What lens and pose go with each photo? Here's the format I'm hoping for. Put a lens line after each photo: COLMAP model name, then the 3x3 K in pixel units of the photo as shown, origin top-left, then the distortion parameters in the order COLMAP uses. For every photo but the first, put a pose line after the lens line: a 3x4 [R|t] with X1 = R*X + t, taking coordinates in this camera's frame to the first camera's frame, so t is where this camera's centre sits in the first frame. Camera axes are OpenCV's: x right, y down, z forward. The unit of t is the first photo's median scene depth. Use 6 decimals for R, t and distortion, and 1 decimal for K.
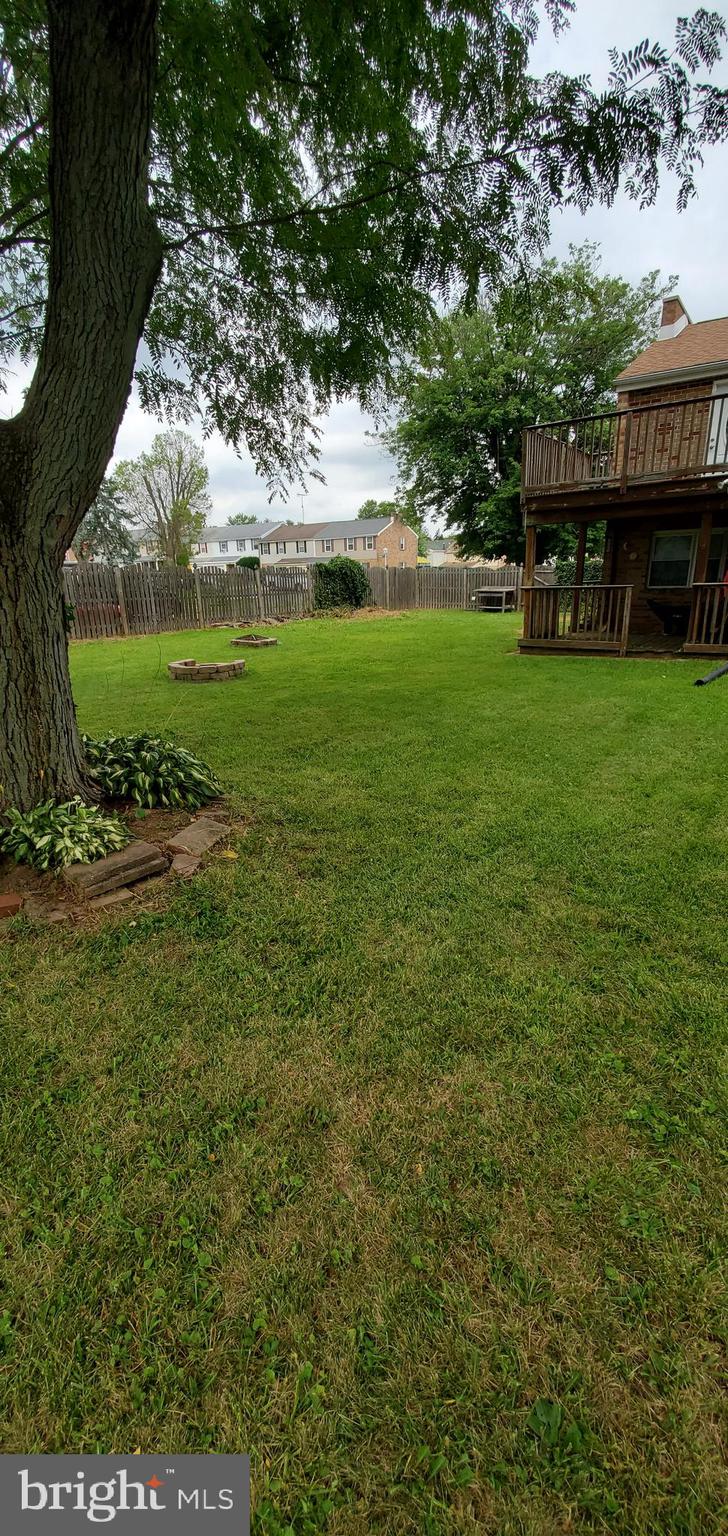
lens RADIAL K [[609.4, 0, 368.7], [0, 609.4, 777.1], [0, 0, 1]] dist [-0.001589, -0.000271]
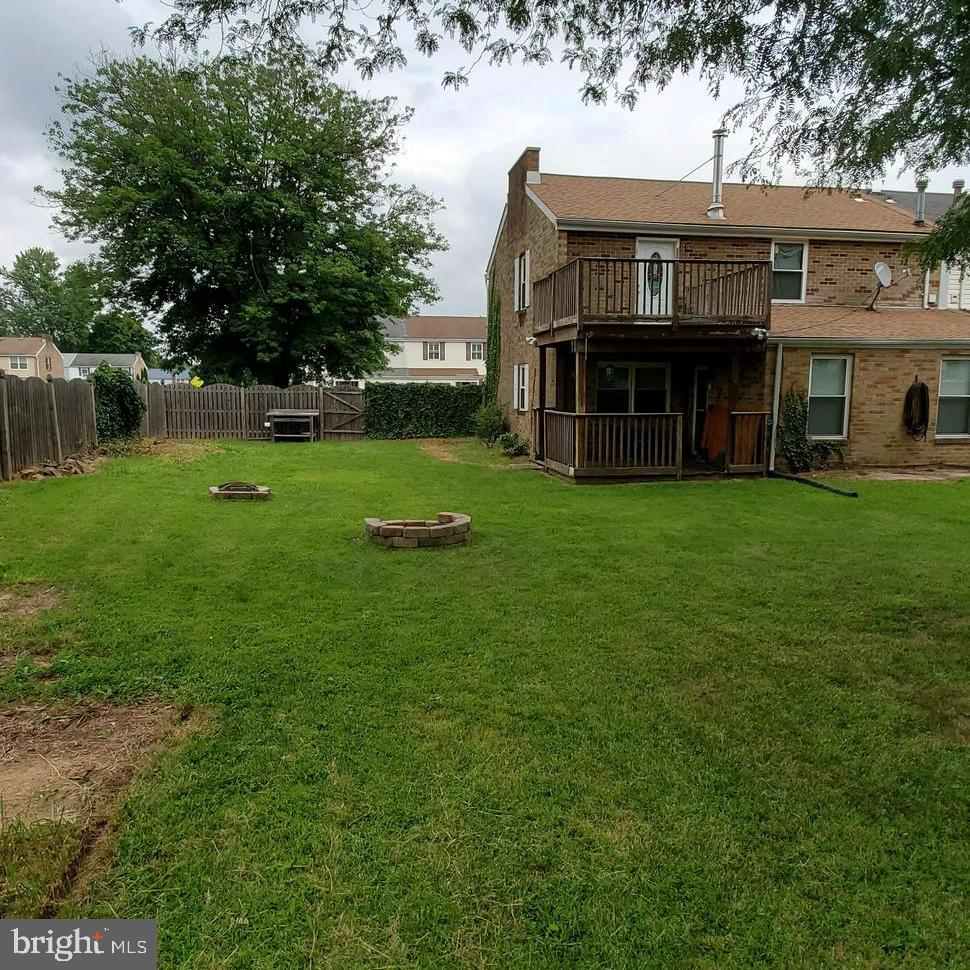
lens RADIAL K [[811.0, 0, 488.1], [0, 811.0, 489.5], [0, 0, 1]] dist [0.018472, -0.009027]
pose [[0.708536, -0.062900, 0.702866, -0.735042], [0.201743, 0.972504, -0.116340, -0.084762], [-0.676222, 0.224229, 0.701744, 0.251347]]
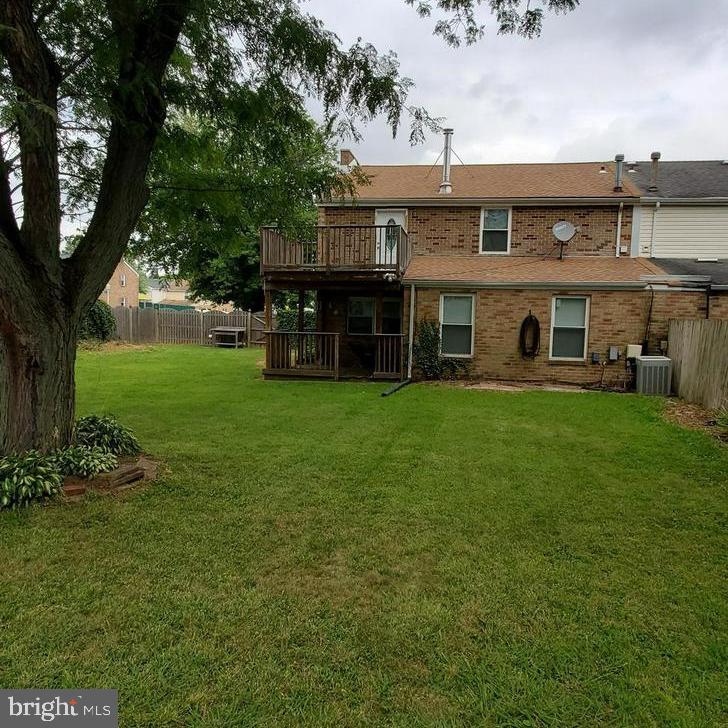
lens RADIAL K [[607.5, 0, 367.5], [0, 607.5, 365.6], [0, 0, 1]] dist [0.015857, 0.000802]
pose [[0.899435, 0.008455, 0.436973, -0.137458], [0.093003, 0.973211, -0.210262, 0.072111], [-0.427045, 0.229757, 0.874554, -0.280323]]
